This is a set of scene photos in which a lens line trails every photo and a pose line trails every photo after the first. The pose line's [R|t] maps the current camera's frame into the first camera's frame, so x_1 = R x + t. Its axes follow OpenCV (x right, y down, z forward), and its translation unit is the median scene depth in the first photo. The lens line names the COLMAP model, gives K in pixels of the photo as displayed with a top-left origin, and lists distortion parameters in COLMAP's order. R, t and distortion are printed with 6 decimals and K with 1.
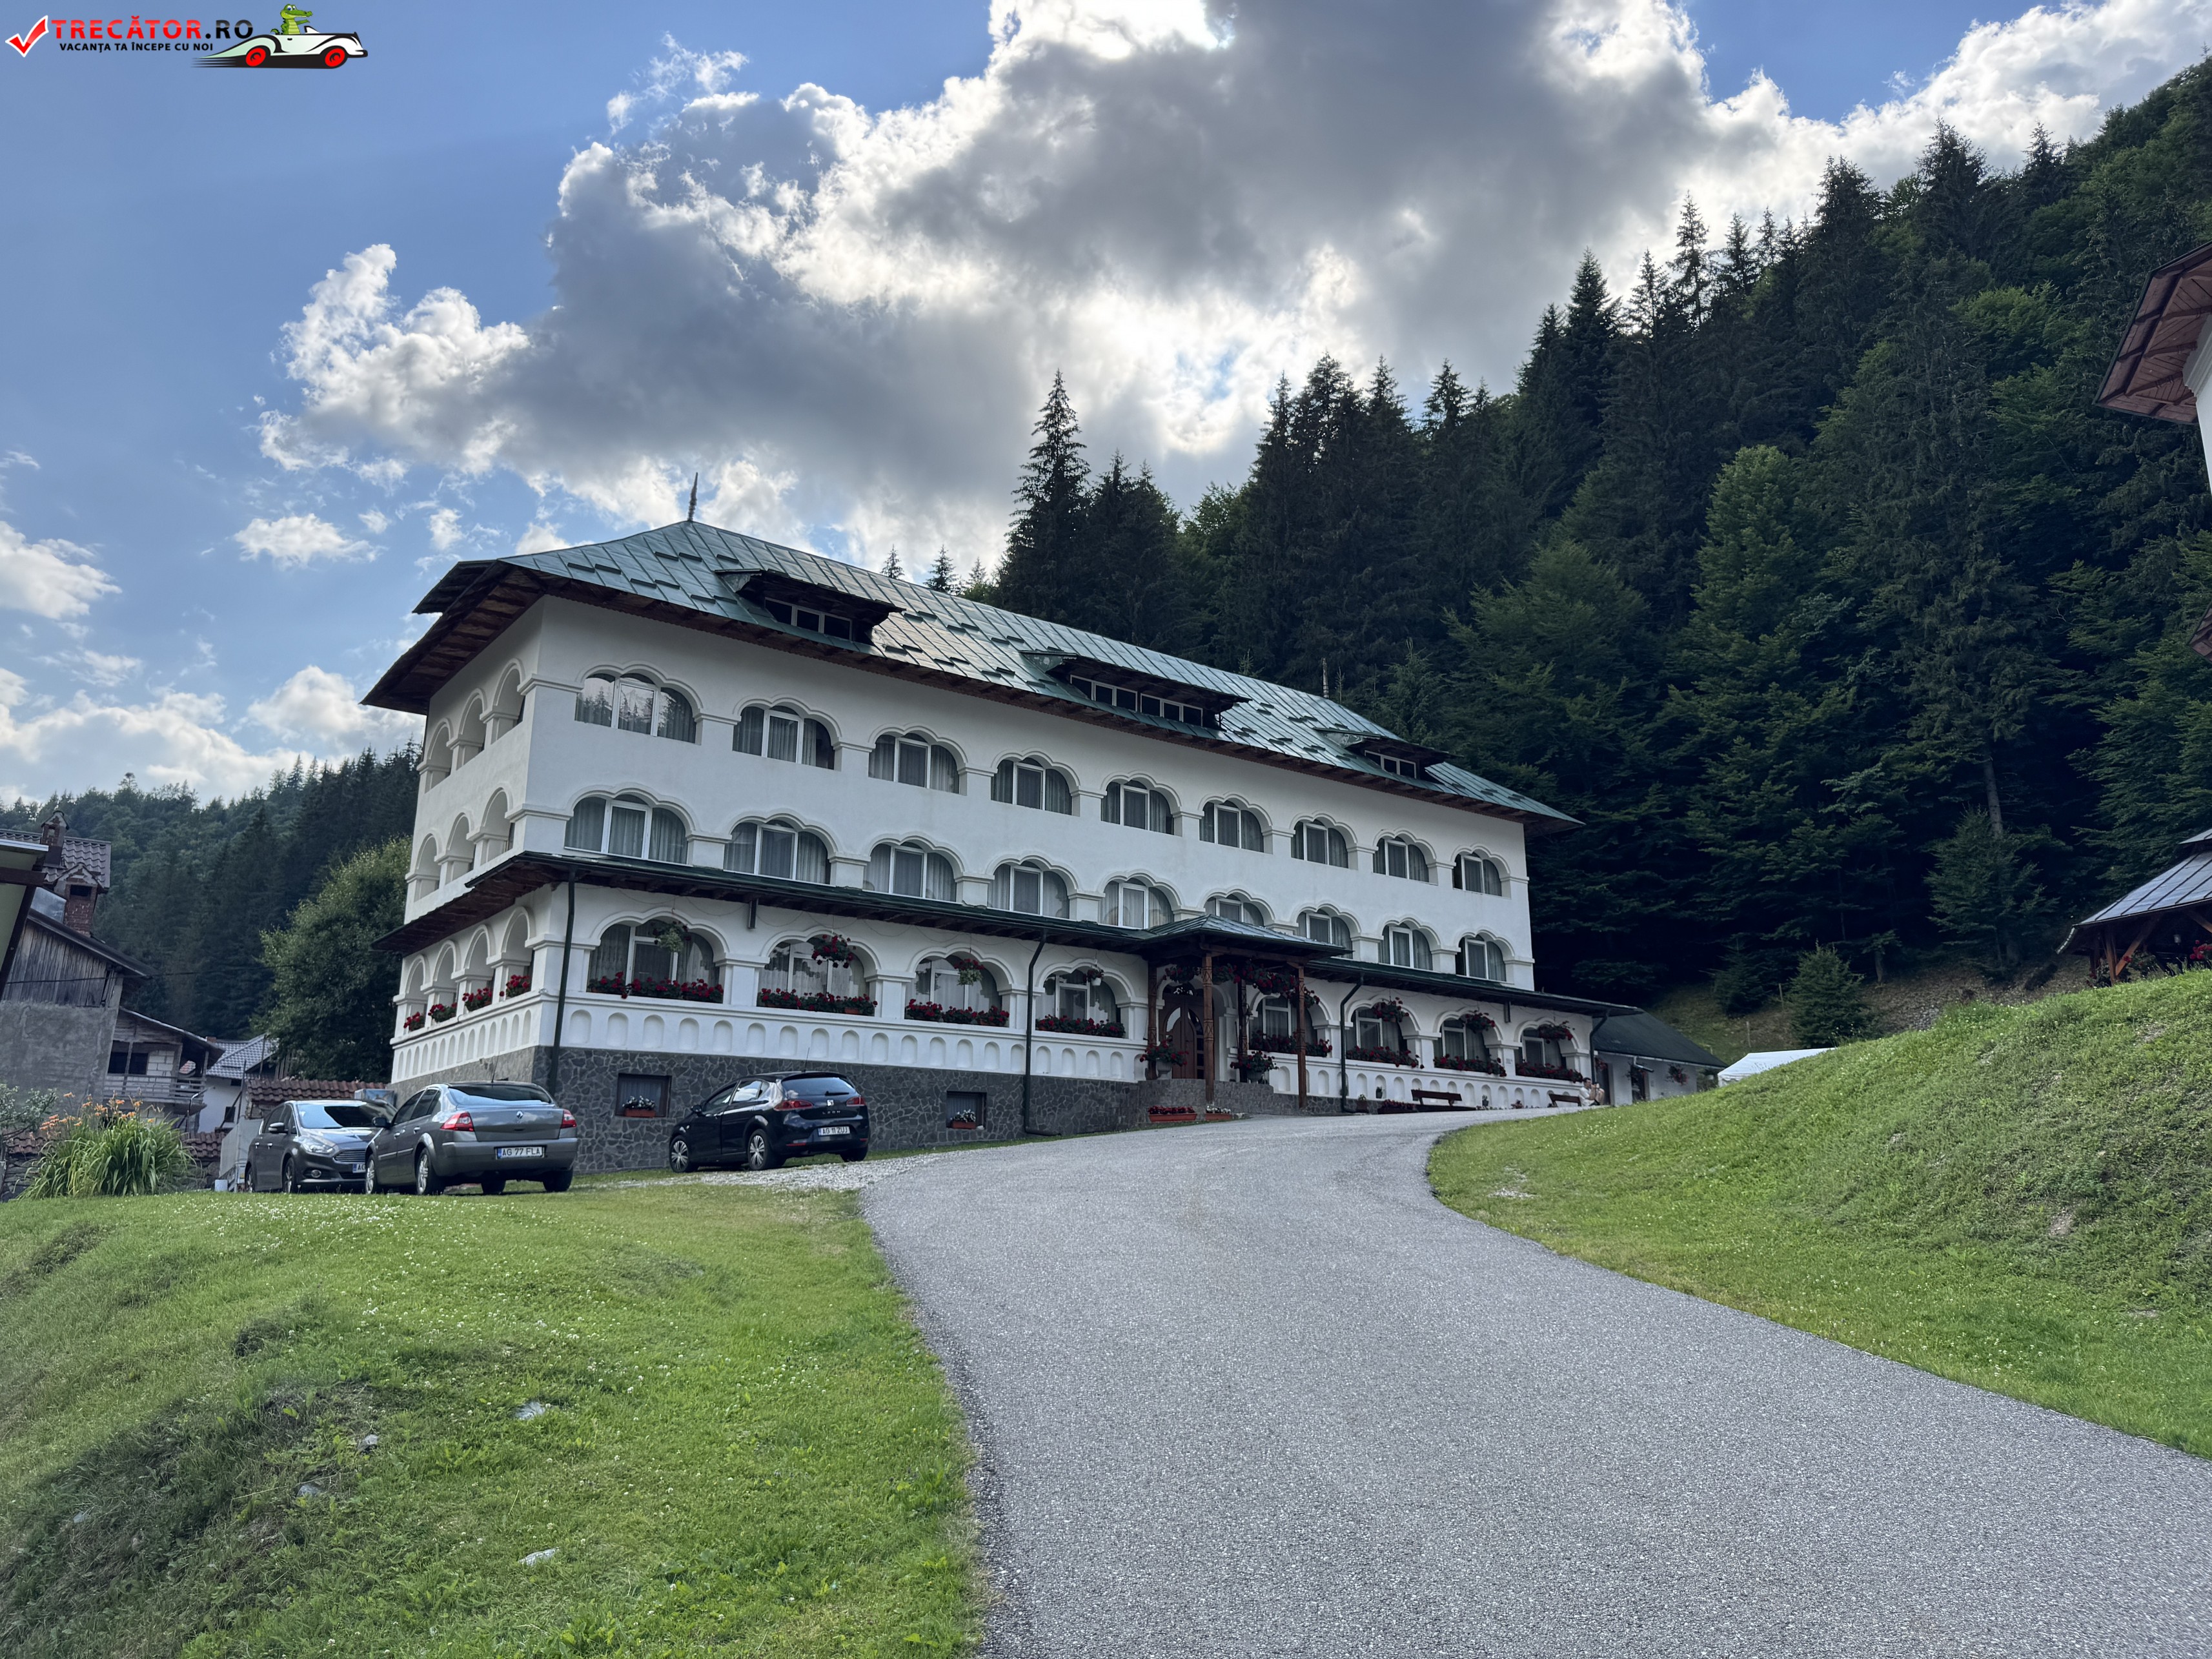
lens RADIAL K [[1542.1, 0, 1096.9], [0, 1542.1, 836.3], [0, 0, 1]] dist [0.035081, -0.045622]
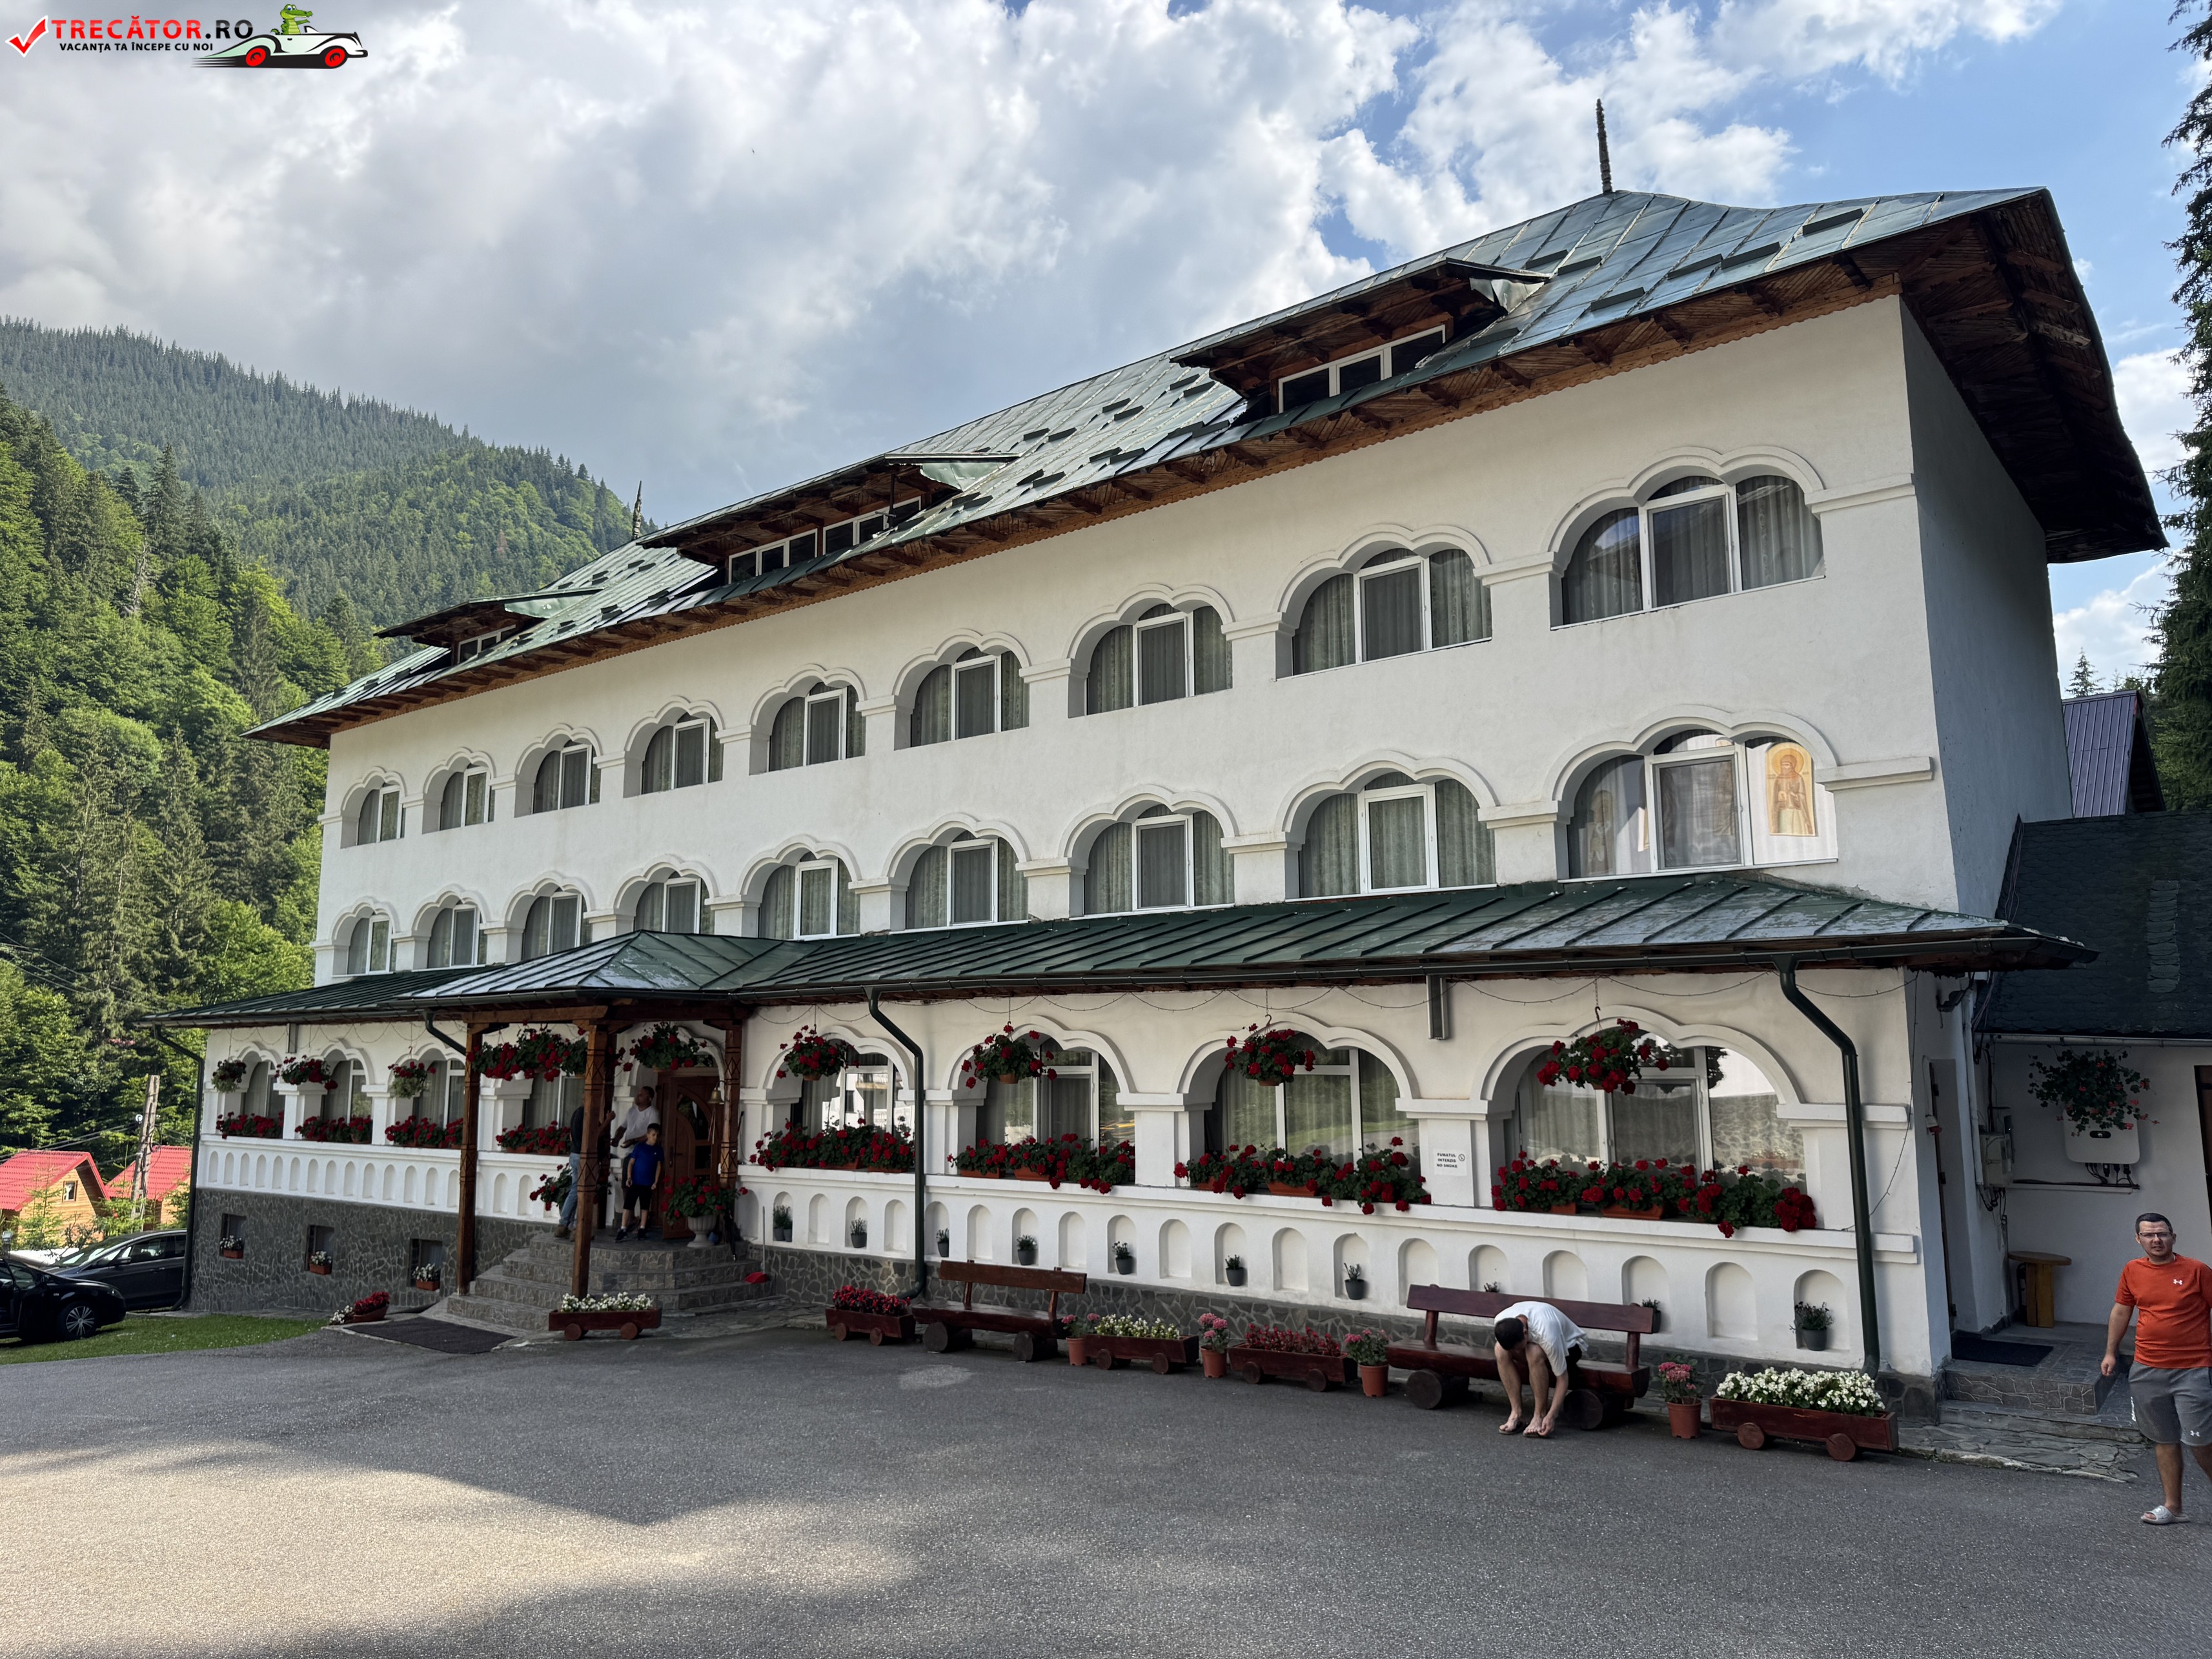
lens RADIAL K [[1542.1, 0, 1105.3], [0, 1542.1, 830.6], [0, 0, 1]] dist [0.035081, -0.045622]
pose [[0.249577, -0.156754, -0.955583, 0.539126], [0.230985, 0.967963, -0.098457, 0.089775], [0.940403, -0.196153, 0.277789, 0.824574]]
